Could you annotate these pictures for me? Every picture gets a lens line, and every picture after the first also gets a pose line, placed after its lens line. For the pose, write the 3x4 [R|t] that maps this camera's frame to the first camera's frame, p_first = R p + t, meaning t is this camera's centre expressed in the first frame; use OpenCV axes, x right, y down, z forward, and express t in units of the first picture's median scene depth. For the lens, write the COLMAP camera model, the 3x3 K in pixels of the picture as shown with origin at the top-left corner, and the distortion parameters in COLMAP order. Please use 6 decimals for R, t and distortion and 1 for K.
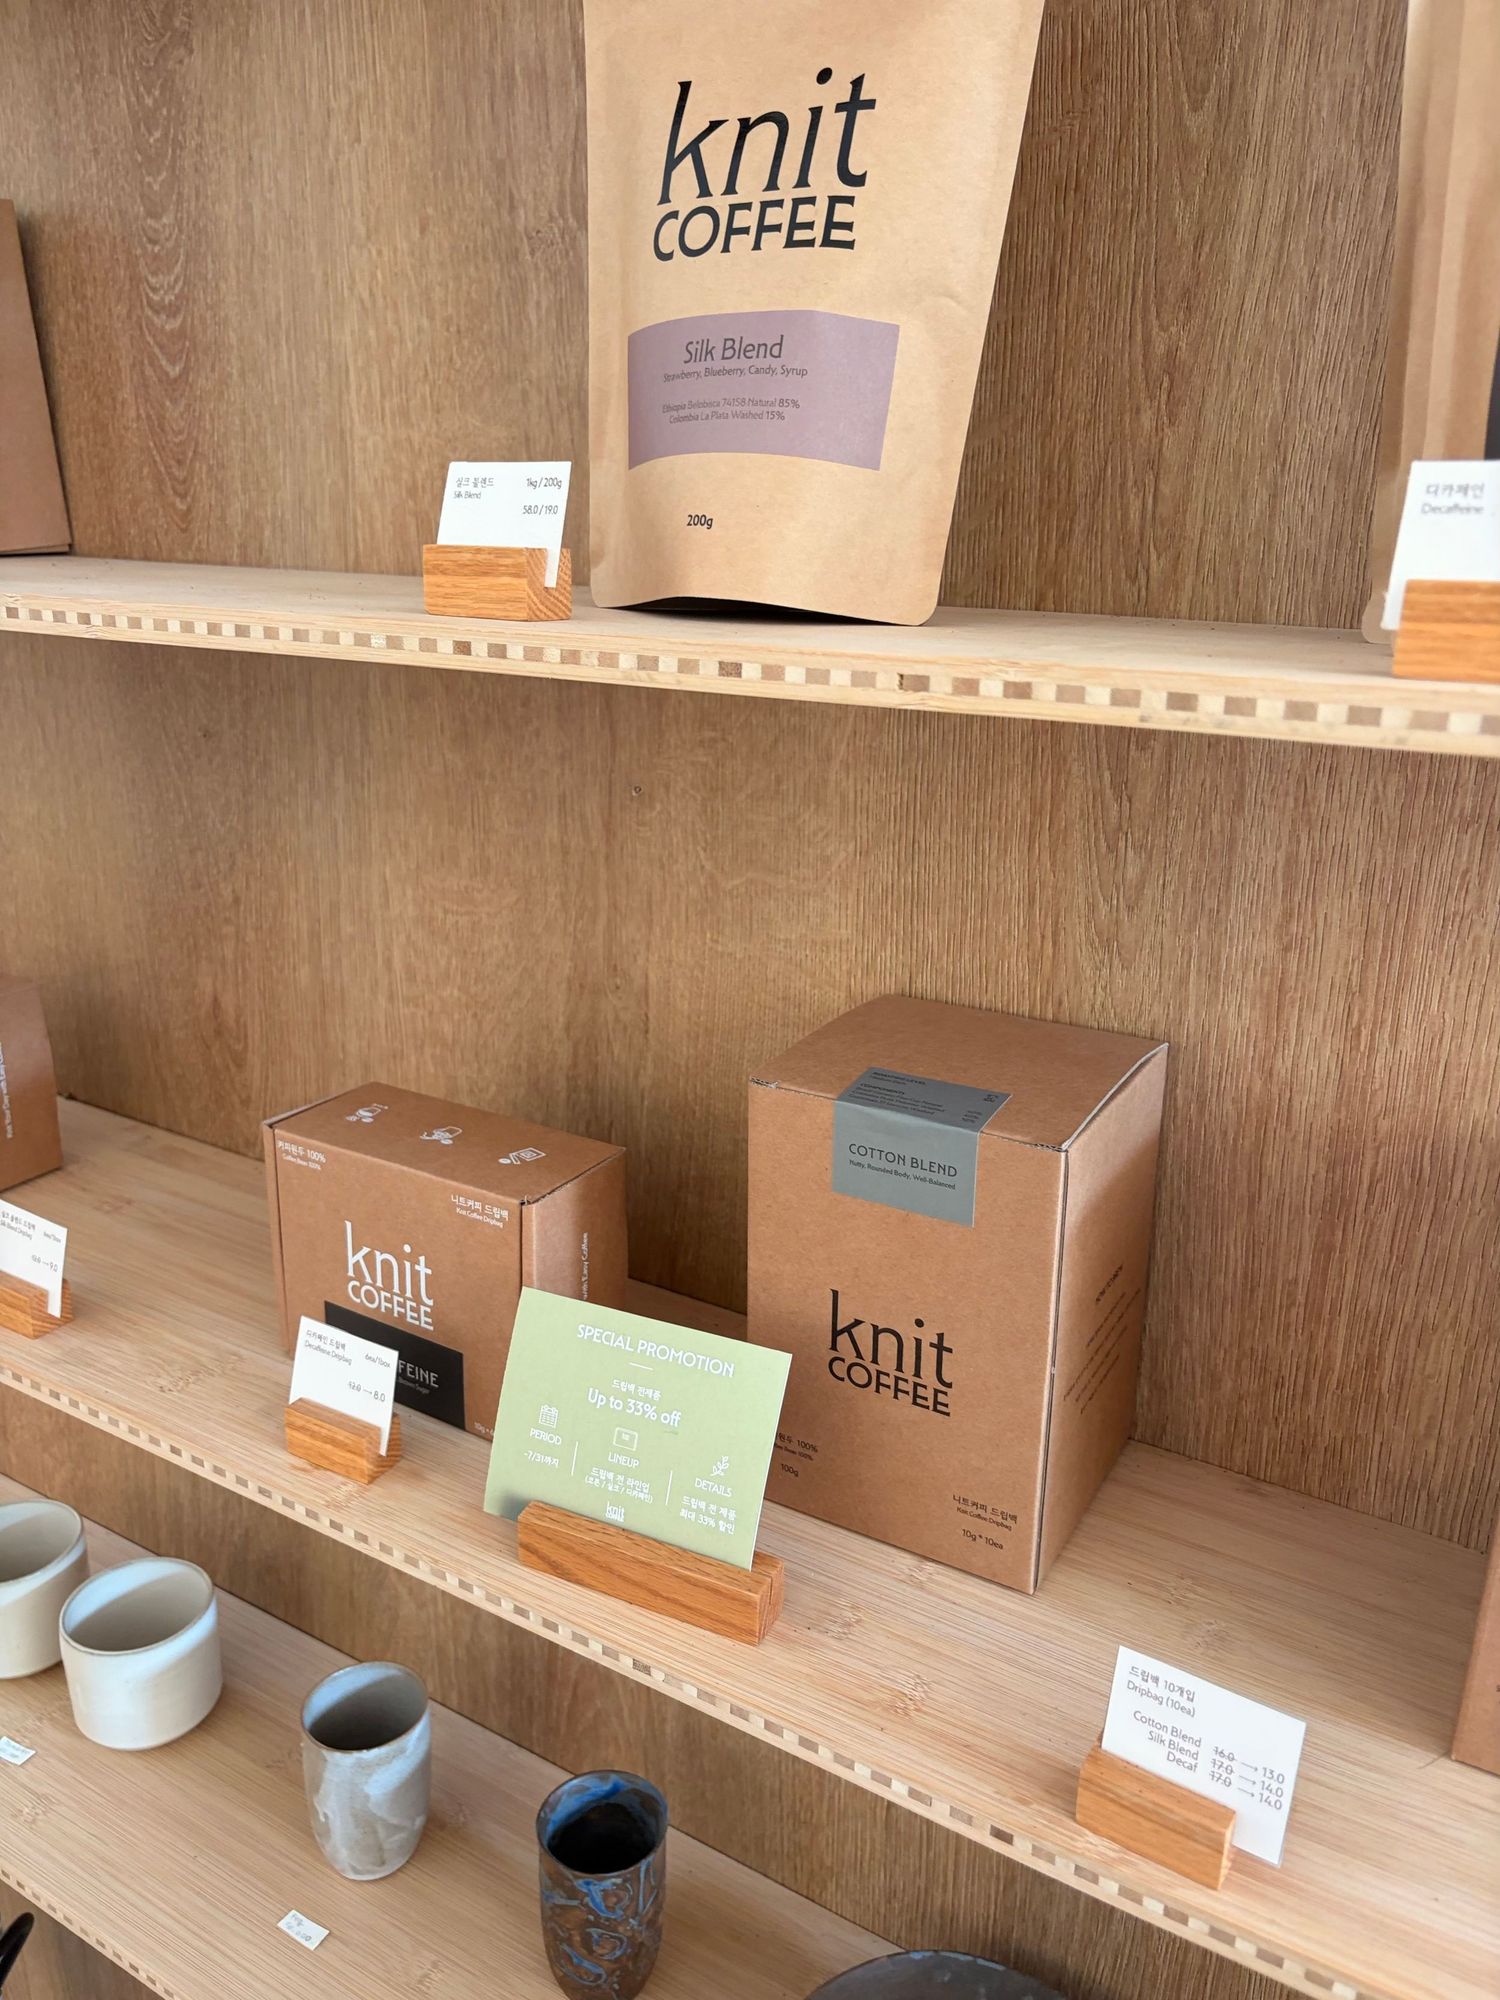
lens RADIAL K [[1536.8, 0, 755.0], [0, 1536.8, 955.4], [0, 0, 1]] dist [0.046157, -0.039776]
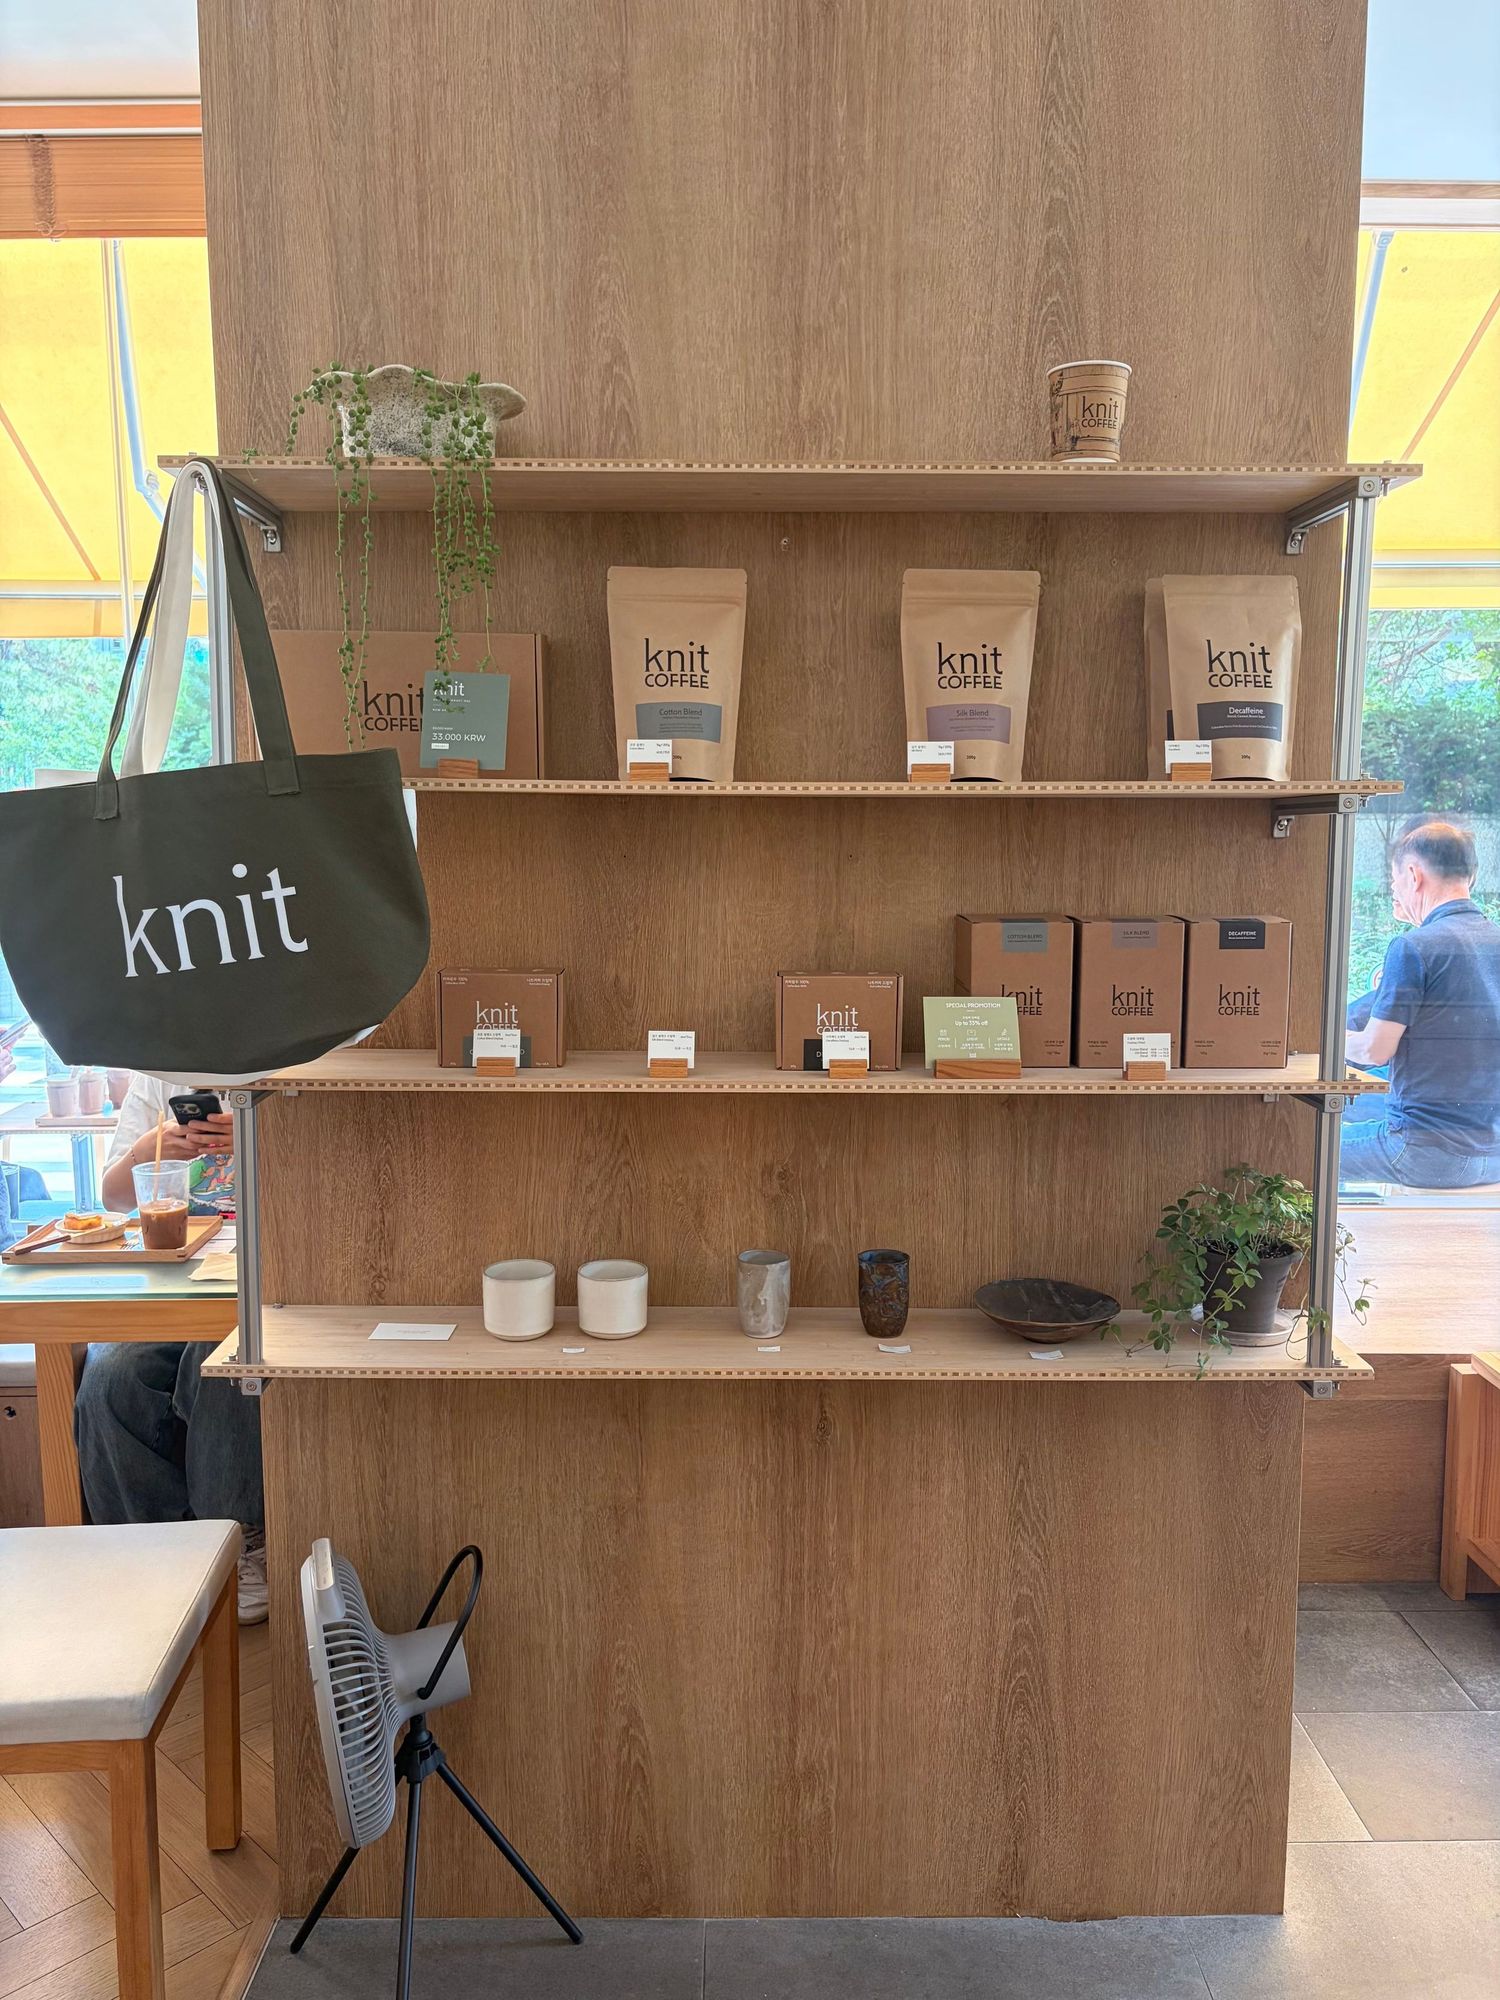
lens RADIAL K [[1408.8, 0, 772.7], [0, 1408.8, 937.3], [0, 0, 1]] dist [0.010553, 0.003783]
pose [[0.861527, -0.064171, 0.503640, -1.437972], [0.154920, 0.977899, -0.140407, 0.356854], [-0.483499, 0.198989, 0.852427, -1.029912]]
